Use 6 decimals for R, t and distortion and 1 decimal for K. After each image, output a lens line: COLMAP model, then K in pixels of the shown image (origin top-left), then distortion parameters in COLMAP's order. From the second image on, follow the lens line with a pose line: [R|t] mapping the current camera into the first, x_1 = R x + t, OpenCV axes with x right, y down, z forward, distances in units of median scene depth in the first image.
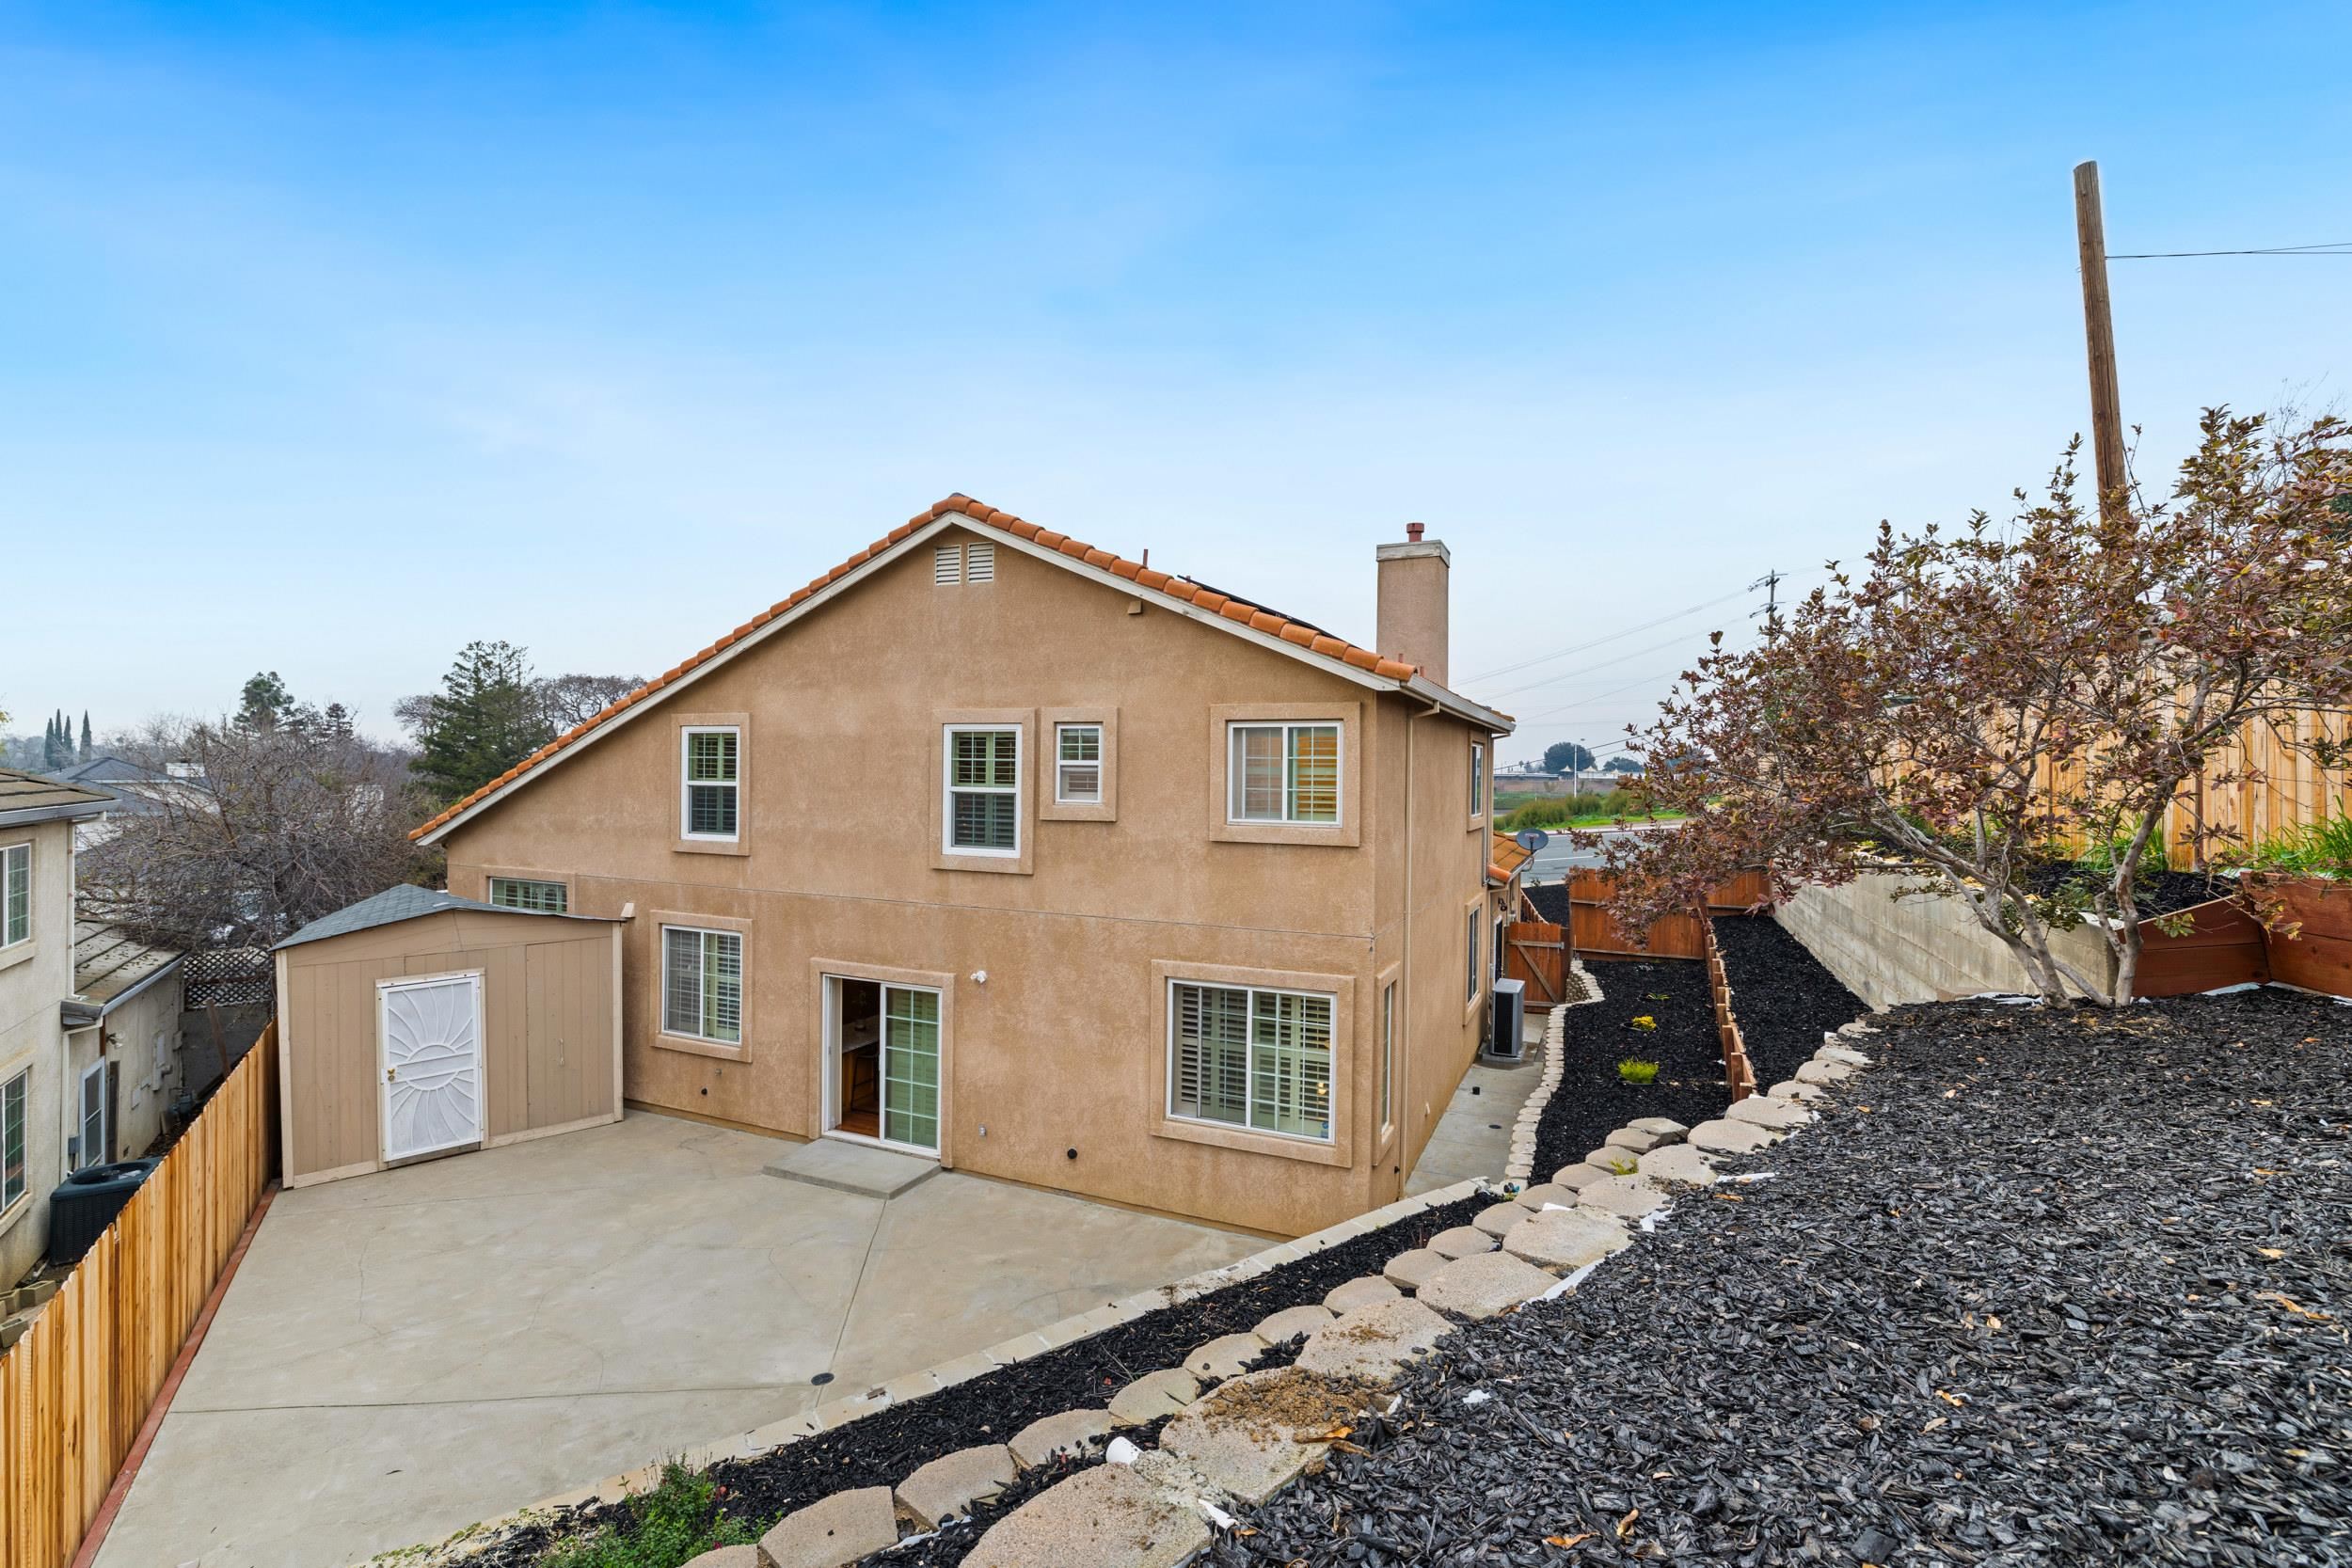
lens RADIAL K [[1017.9, 0, 1173.0], [0, 1017.9, 787.1], [0, 0, 1]] dist [-0.001286, 0.001127]
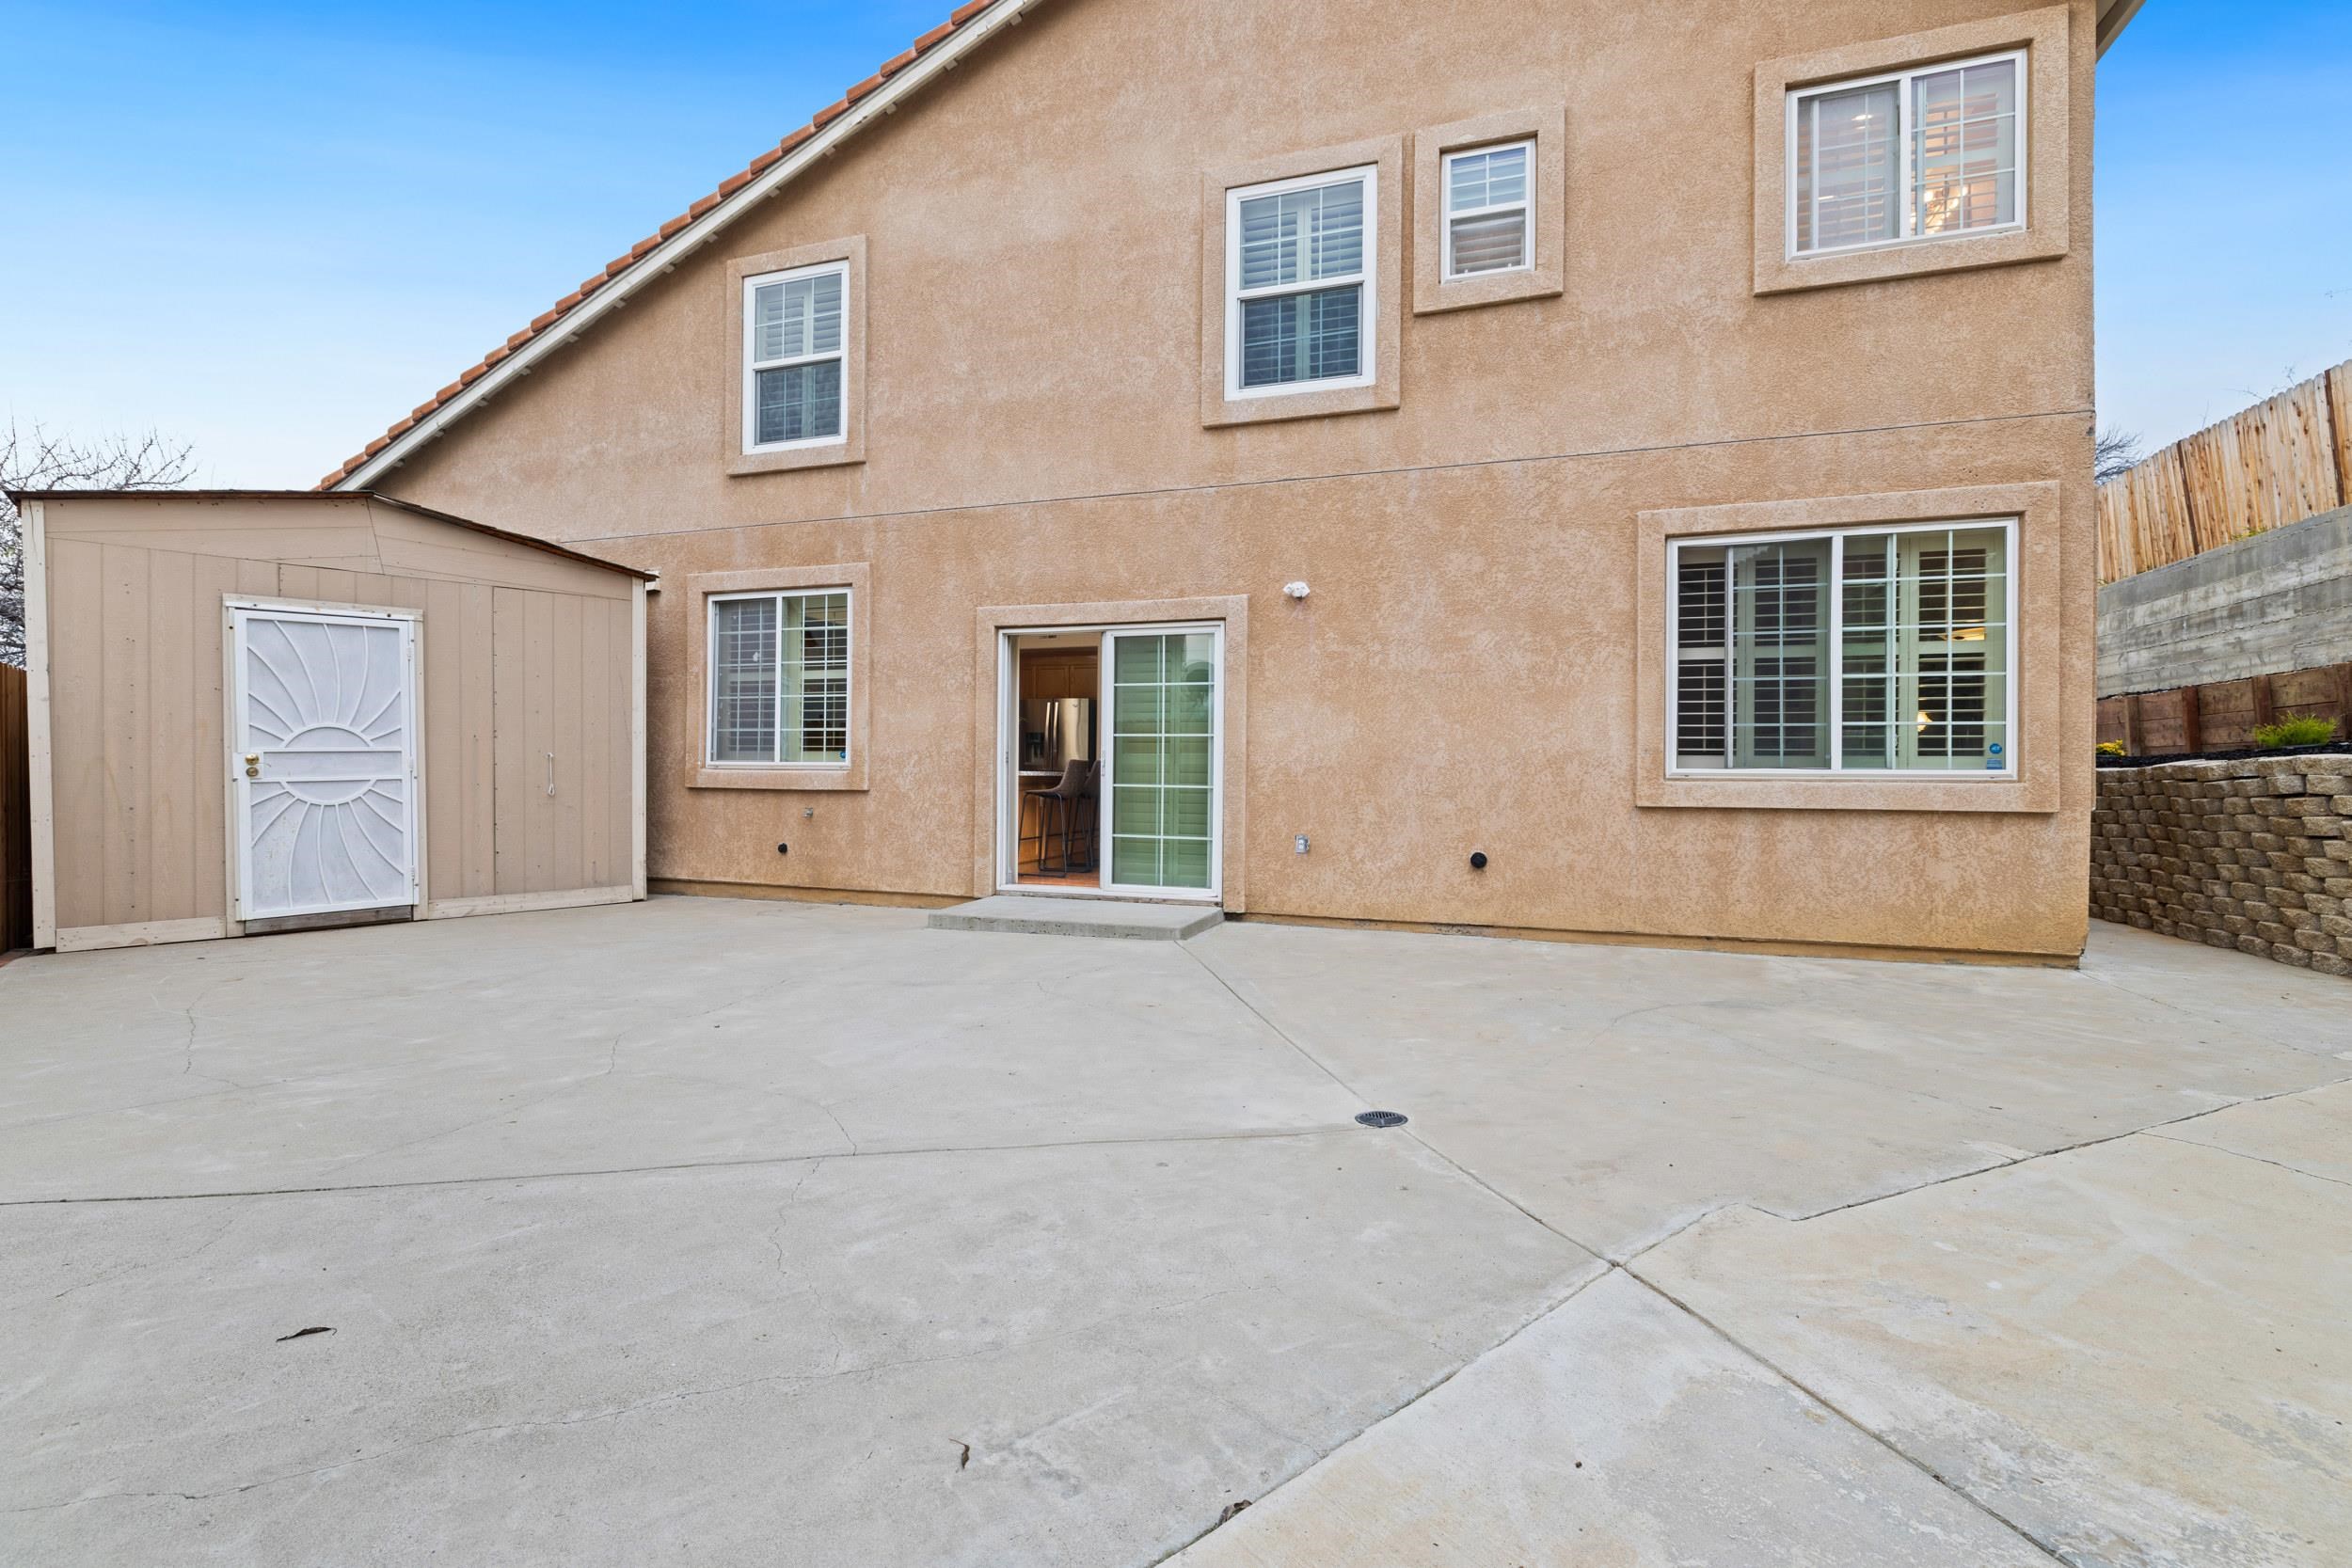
lens RADIAL K [[1017.9, 0, 1177.1], [0, 1017.9, 773.3], [0, 0, 1]] dist [-0.001286, 0.001127]
pose [[0.995663, -0.004007, 0.092950, -0.312901], [0.005219, 0.999904, -0.012799, 0.297963], [-0.092890, 0.013228, 0.995588, 0.394307]]
